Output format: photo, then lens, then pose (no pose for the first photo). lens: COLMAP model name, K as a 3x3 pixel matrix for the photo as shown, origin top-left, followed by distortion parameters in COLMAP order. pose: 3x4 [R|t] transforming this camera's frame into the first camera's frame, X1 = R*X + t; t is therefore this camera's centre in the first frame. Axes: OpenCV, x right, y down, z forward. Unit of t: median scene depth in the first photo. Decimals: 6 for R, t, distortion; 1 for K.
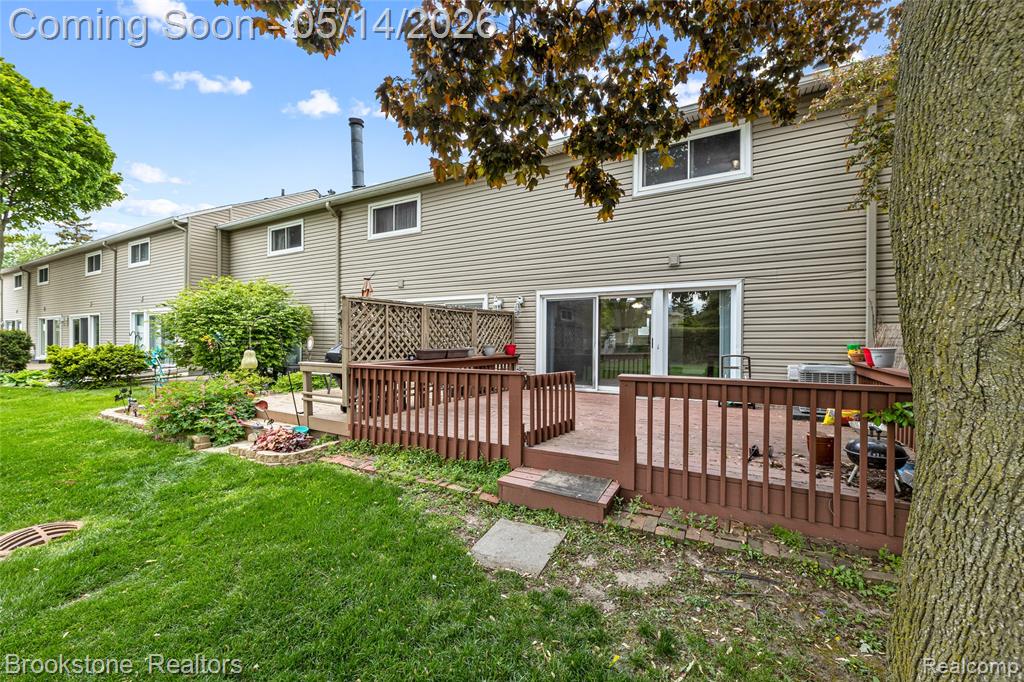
lens RADIAL K [[424.0, 0, 511.7], [0, 424.0, 337.2], [0, 0, 1]] dist [-0.001353, -0.001206]
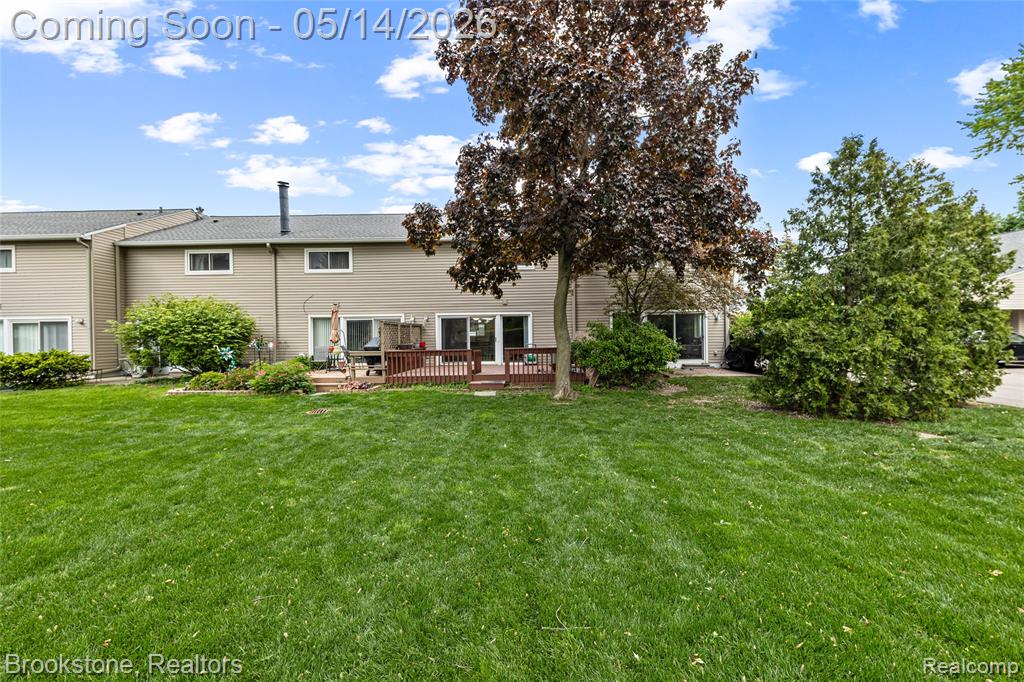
lens RADIAL K [[424.0, 0, 513.2], [0, 424.0, 337.2], [0, 0, 1]] dist [-0.001353, -0.001206]
pose [[0.885635, -0.018378, 0.464019, -0.433925], [0.016877, 0.999830, 0.007387, -0.008445], [-0.464076, 0.001289, 0.885794, -0.698983]]
